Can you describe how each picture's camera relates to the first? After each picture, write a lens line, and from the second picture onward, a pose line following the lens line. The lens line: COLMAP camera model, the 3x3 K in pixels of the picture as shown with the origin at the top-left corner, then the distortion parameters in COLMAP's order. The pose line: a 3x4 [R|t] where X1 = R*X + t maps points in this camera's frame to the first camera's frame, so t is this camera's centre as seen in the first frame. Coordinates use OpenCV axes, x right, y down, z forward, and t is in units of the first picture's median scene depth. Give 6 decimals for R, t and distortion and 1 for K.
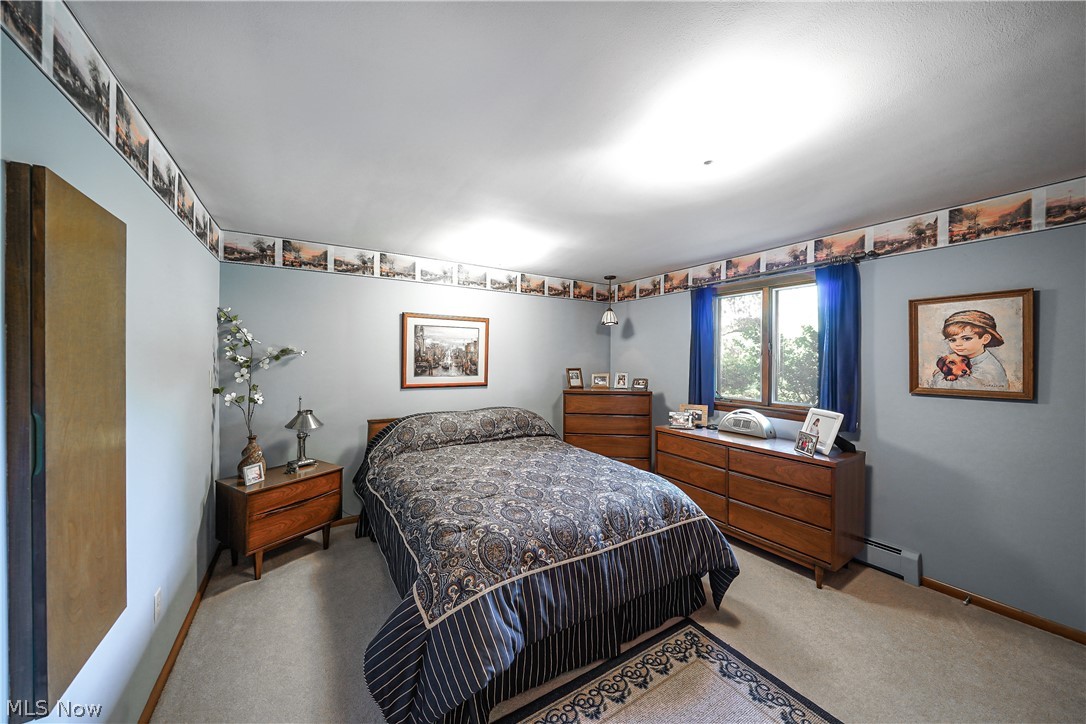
lens RADIAL K [[375.0, 0, 539.3], [0, 375.0, 362.3], [0, 0, 1]] dist [-0.000970, -0.000034]
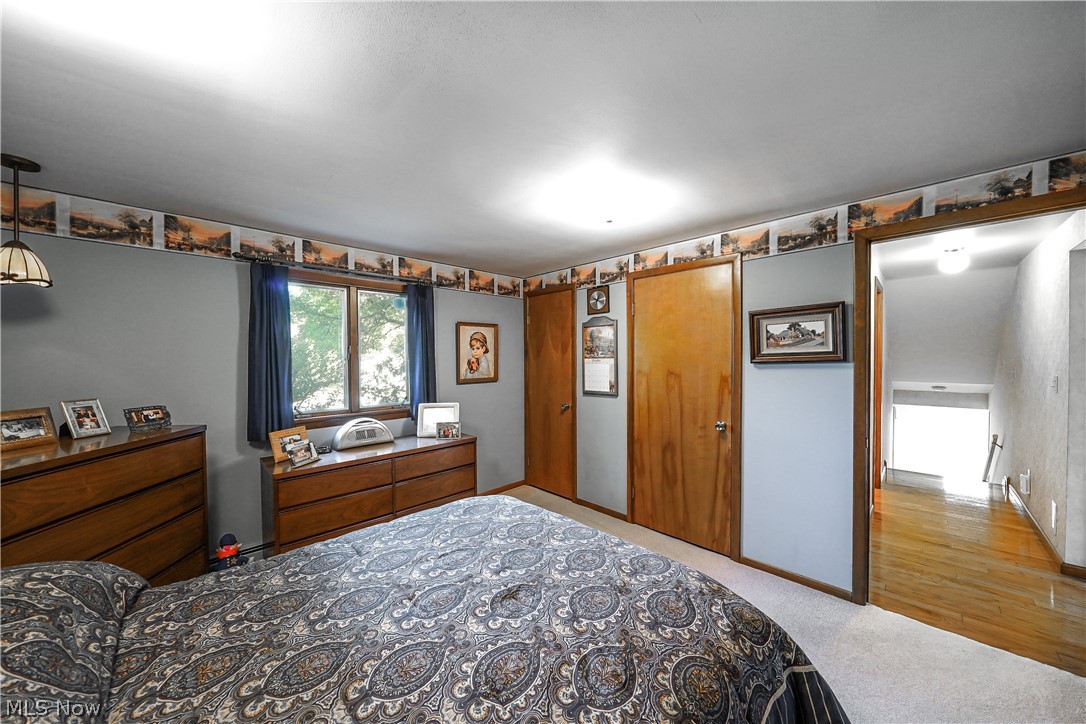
lens RADIAL K [[375.0, 0, 539.3], [0, 375.0, 362.3], [0, 0, 1]] dist [-0.000970, -0.000034]
pose [[-0.217207, -0.016136, 0.975992, -0.561265], [0.019572, 0.999590, 0.020882, -0.027853], [-0.975929, 0.023638, -0.216803, 1.009300]]
